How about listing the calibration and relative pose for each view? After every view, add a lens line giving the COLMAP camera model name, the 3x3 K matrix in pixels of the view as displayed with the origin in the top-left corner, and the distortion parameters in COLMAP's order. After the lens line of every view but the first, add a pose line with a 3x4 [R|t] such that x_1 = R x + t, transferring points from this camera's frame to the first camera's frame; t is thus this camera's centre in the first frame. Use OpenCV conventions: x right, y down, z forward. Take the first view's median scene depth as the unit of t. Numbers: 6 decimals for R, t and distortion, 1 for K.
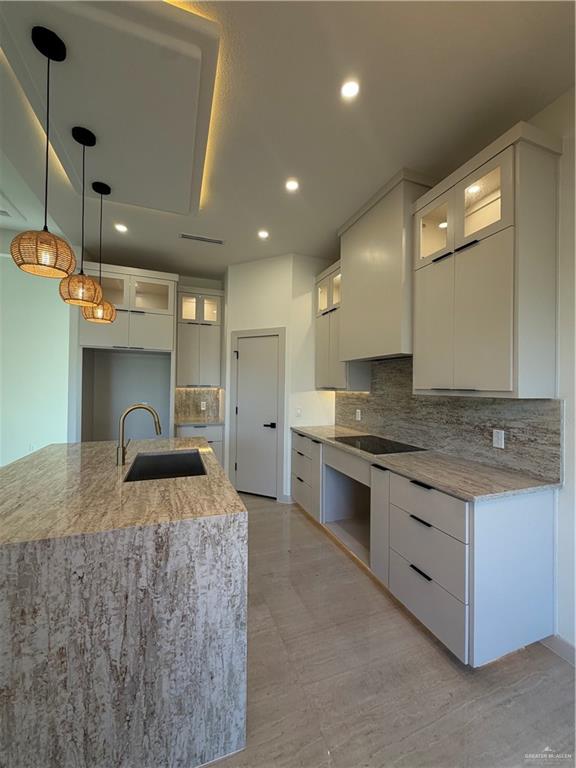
lens RADIAL K [[306.5, 0, 287.6], [0, 306.5, 383.6], [0, 0, 1]] dist [-0.001731, 0.000745]
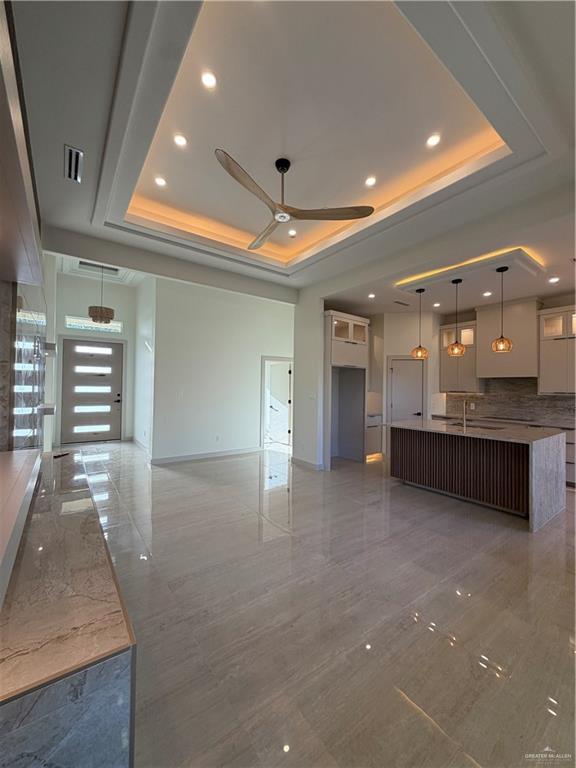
lens RADIAL K [[306.5, 0, 286.8], [0, 306.5, 384.0], [0, 0, 1]] dist [-0.001731, 0.000745]
pose [[0.961101, 0.005652, 0.276140, -1.613351], [-0.005432, 0.999984, -0.001563, -0.025965], [-0.276145, 0.000002, 0.961116, -0.533751]]
